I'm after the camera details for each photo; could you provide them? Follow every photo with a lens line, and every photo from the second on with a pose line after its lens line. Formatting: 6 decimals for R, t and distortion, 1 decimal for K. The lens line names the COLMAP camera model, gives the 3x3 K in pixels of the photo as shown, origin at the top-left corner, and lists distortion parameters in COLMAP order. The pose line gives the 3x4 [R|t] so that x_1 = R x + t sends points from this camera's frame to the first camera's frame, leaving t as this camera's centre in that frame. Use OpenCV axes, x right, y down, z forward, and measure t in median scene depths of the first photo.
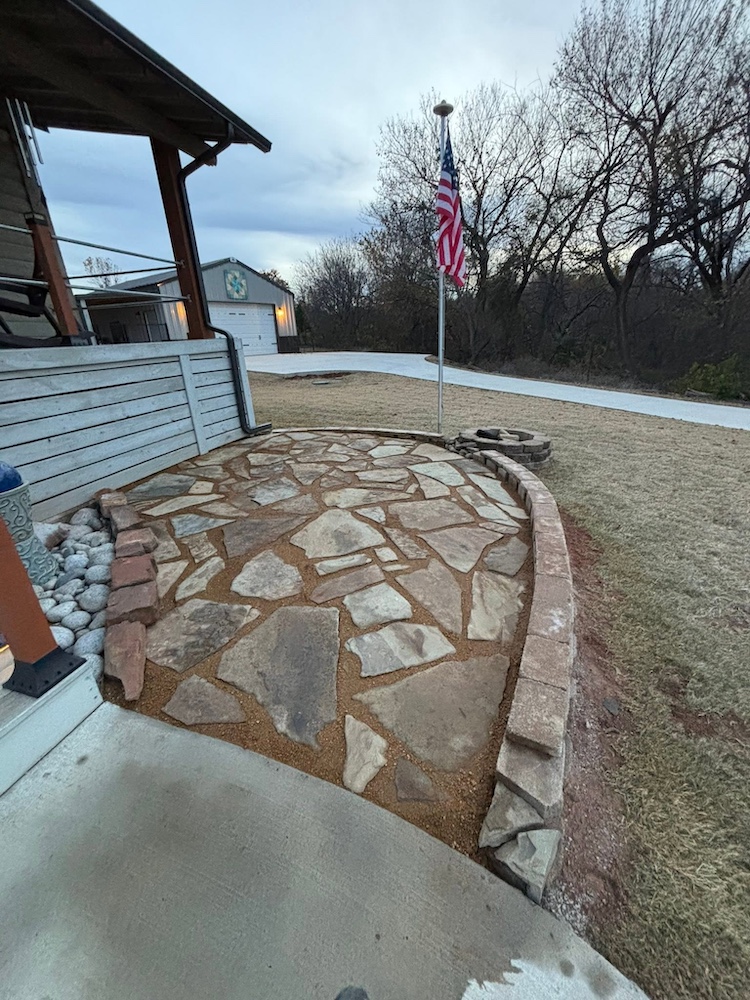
lens RADIAL K [[399.0, 0, 377.8], [0, 399.0, 496.4], [0, 0, 1]] dist [-0.015248, -0.000821]
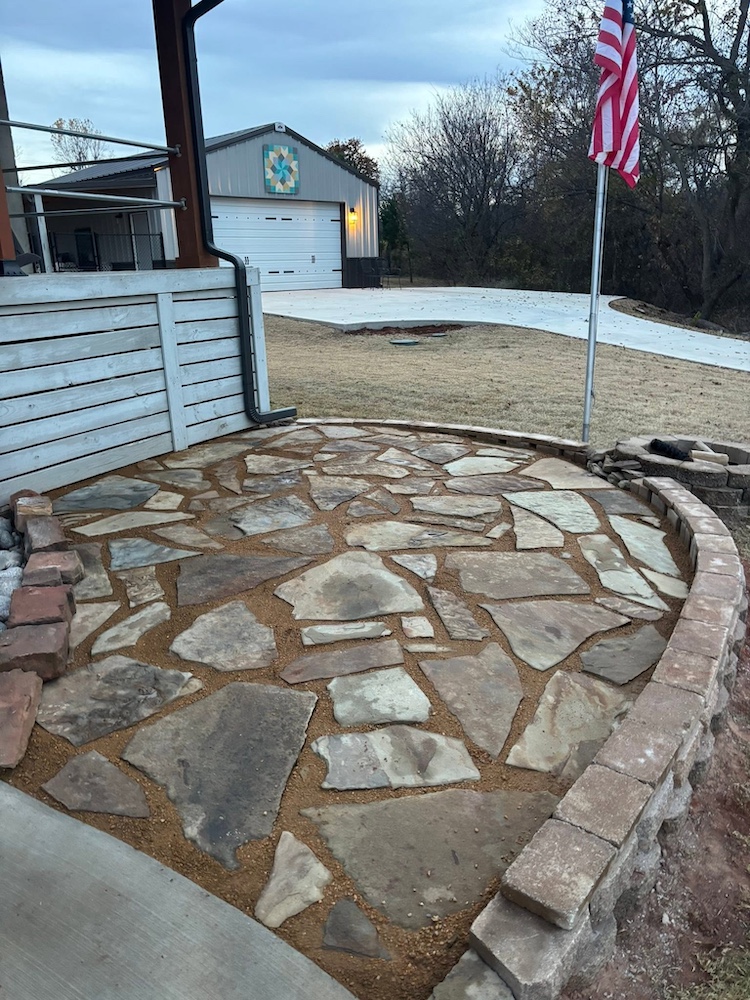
lens RADIAL K [[765.9, 0, 376.3], [0, 765.9, 502.4], [0, 0, 1]] dist [0.005071, 0.001663]
pose [[0.977904, 0.078694, -0.193677, 0.140901], [-0.091985, 0.993915, -0.060601, 0.026509], [0.187730, 0.077078, 0.979192, -0.149624]]
